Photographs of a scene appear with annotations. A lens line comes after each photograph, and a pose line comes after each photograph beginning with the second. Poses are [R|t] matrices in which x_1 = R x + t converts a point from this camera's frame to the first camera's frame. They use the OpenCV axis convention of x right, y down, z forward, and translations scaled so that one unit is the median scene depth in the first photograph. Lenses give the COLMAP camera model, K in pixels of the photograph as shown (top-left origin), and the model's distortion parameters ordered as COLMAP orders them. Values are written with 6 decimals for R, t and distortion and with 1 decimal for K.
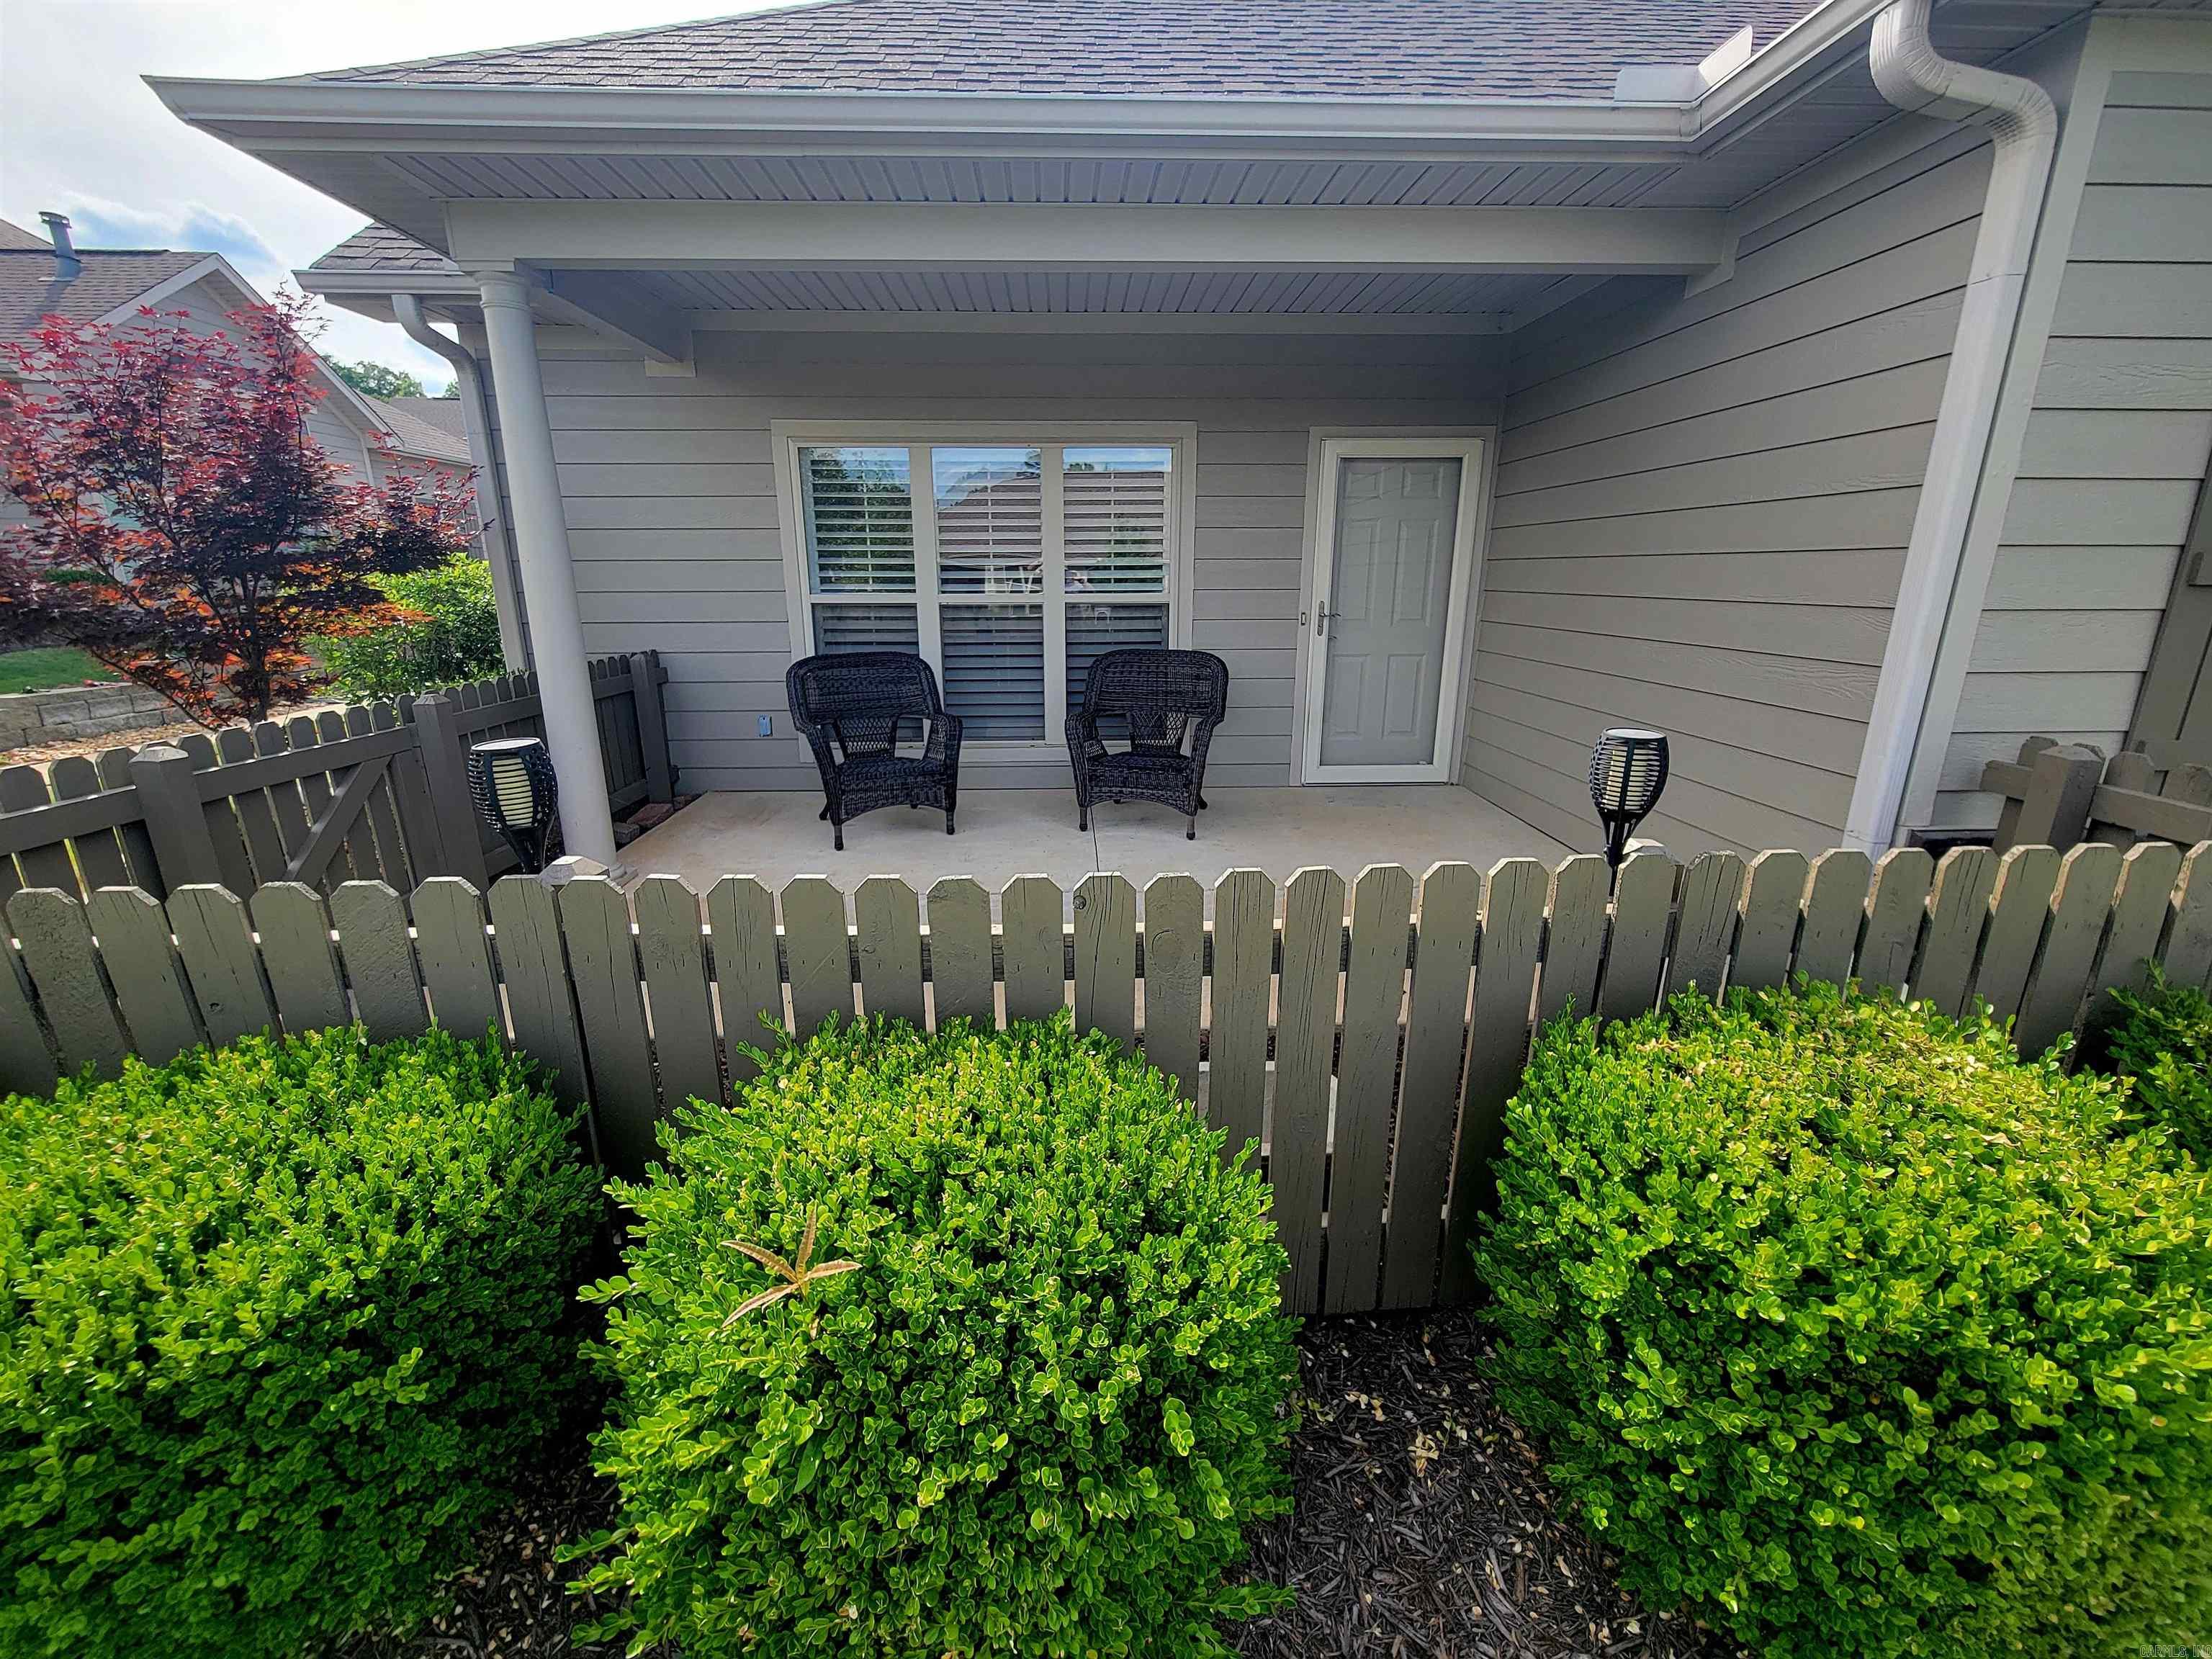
lens RADIAL K [[899.0, 0, 1106.0], [0, 899.0, 829.5], [0, 0, 1]] dist [-0.000251, -0.000015]
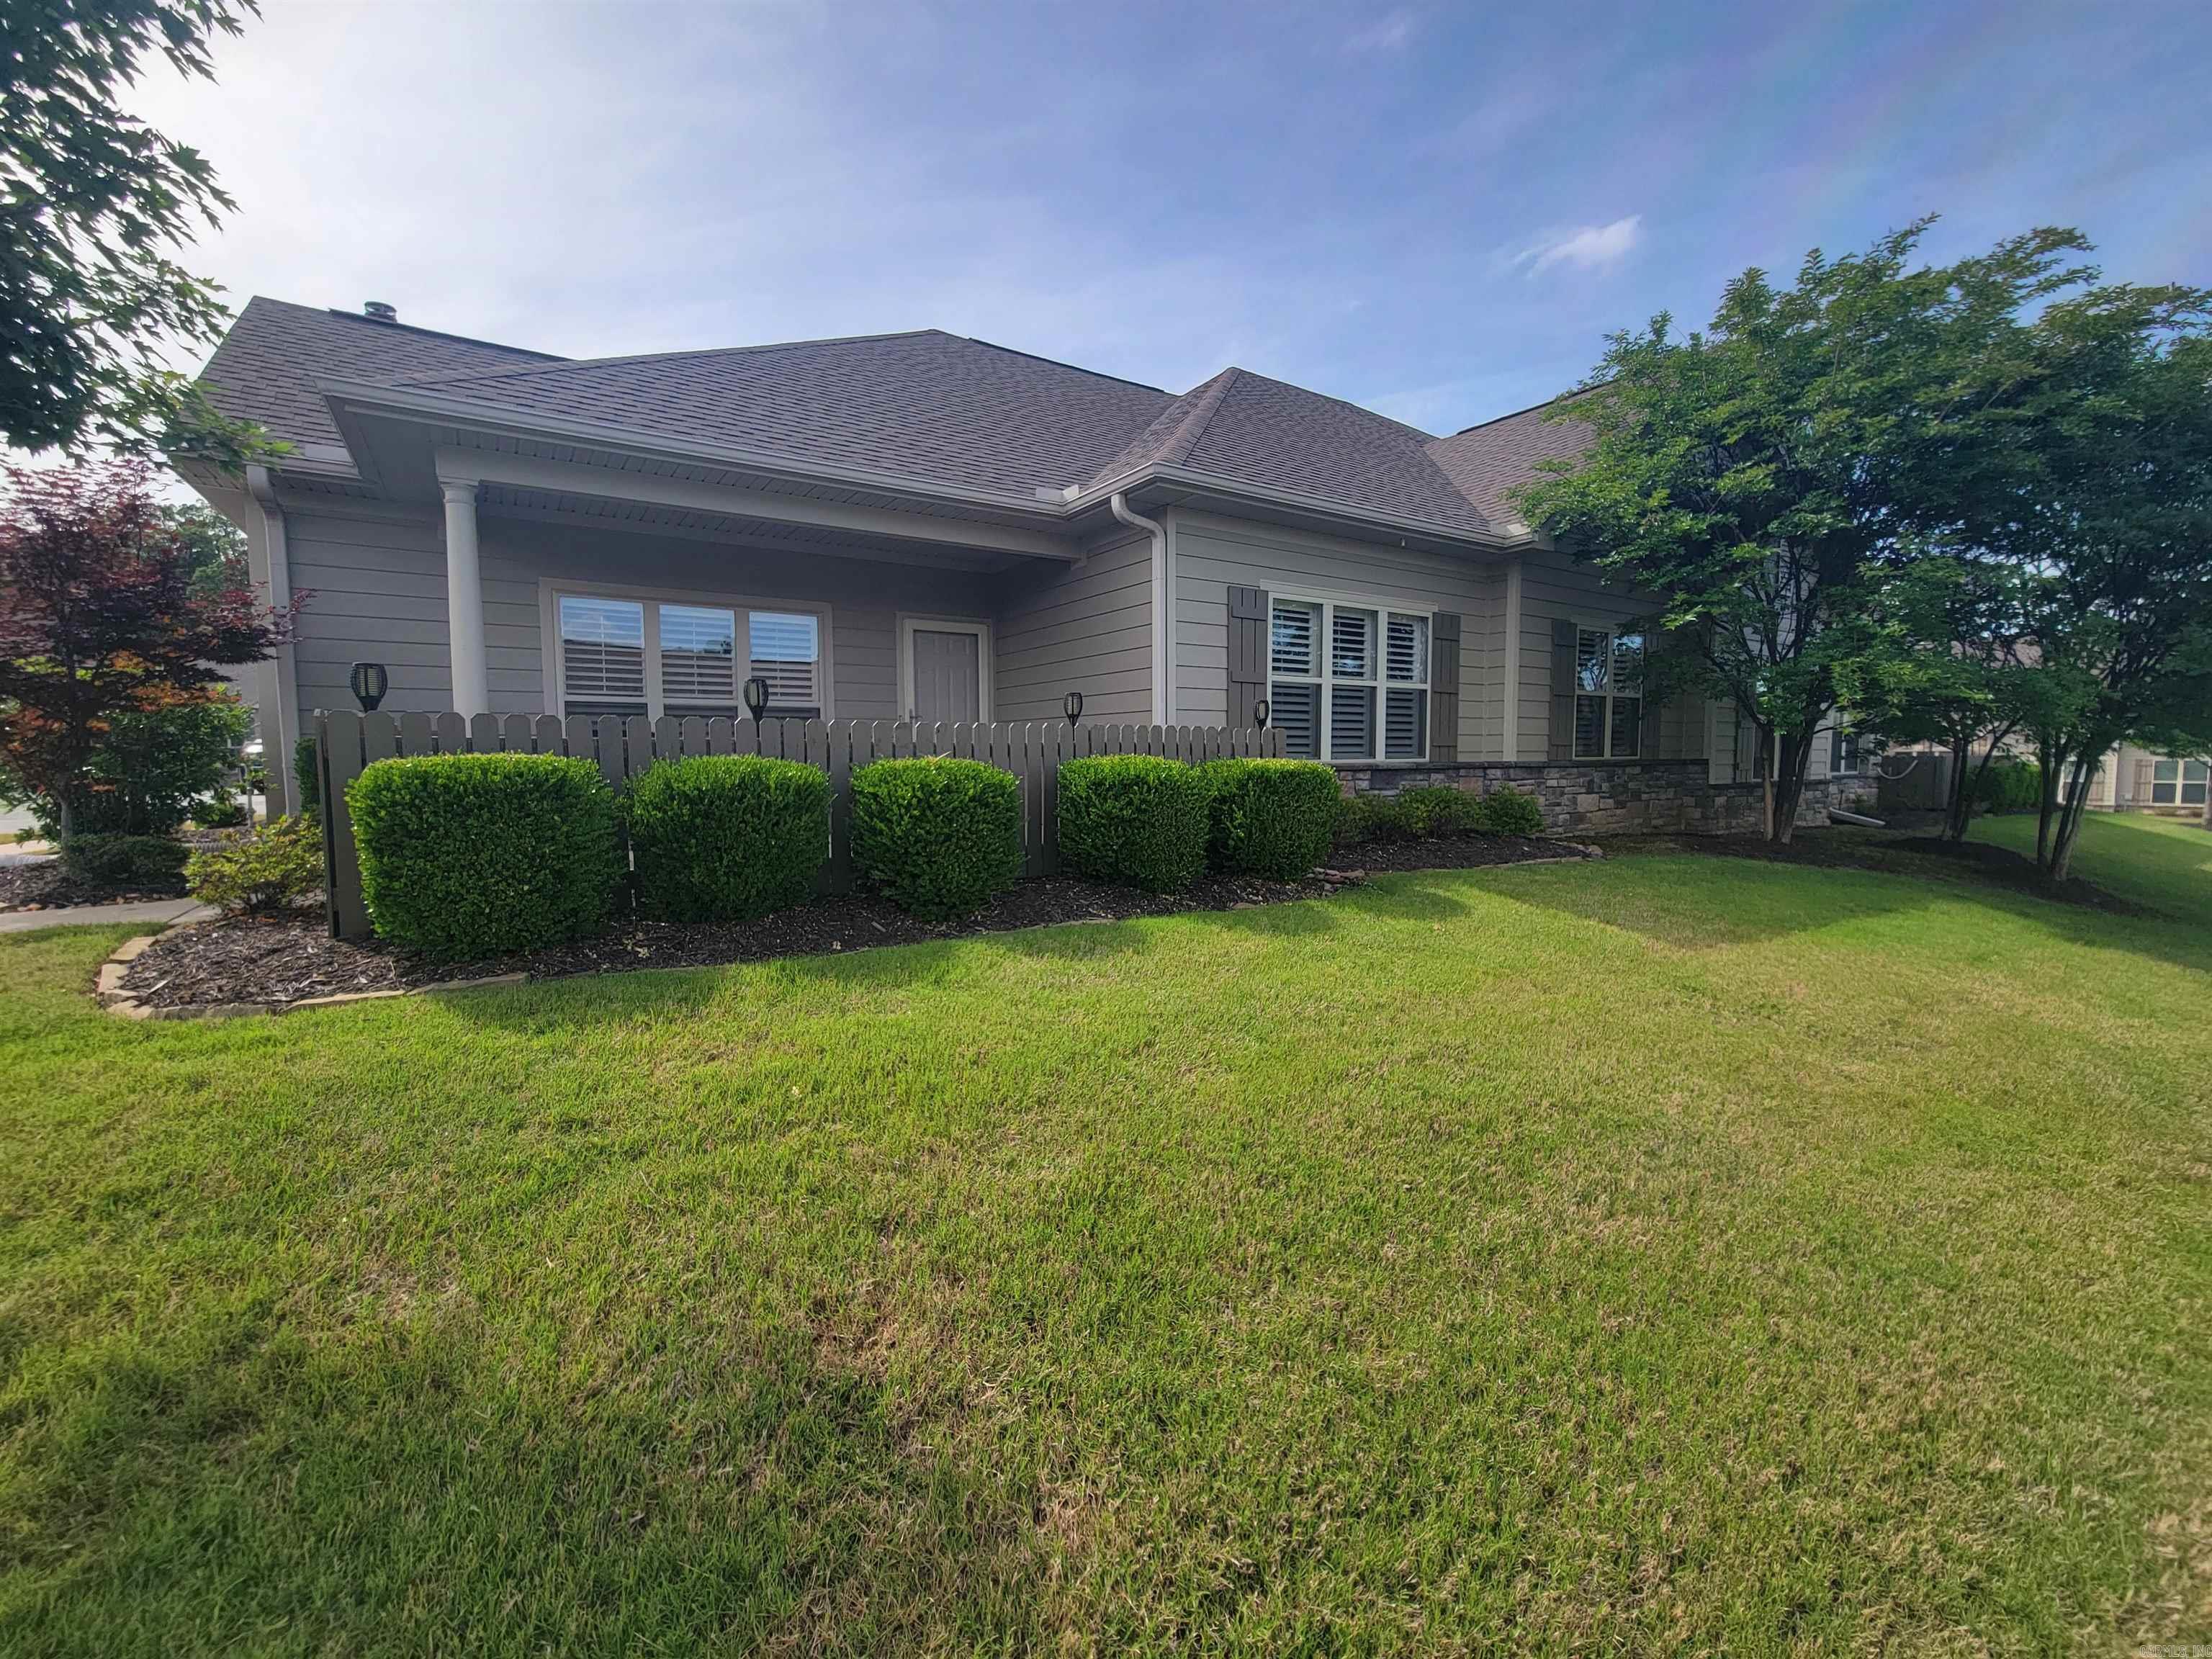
lens RADIAL K [[905.8, 0, 1097.9], [0, 905.8, 818.2], [0, 0, 1]] dist [-0.000681, 0.000040]
pose [[0.857423, -0.040492, 0.513016, -0.670813], [0.145493, 0.975301, -0.166189, 0.553064], [-0.493616, 0.217135, 0.842137, -1.108546]]
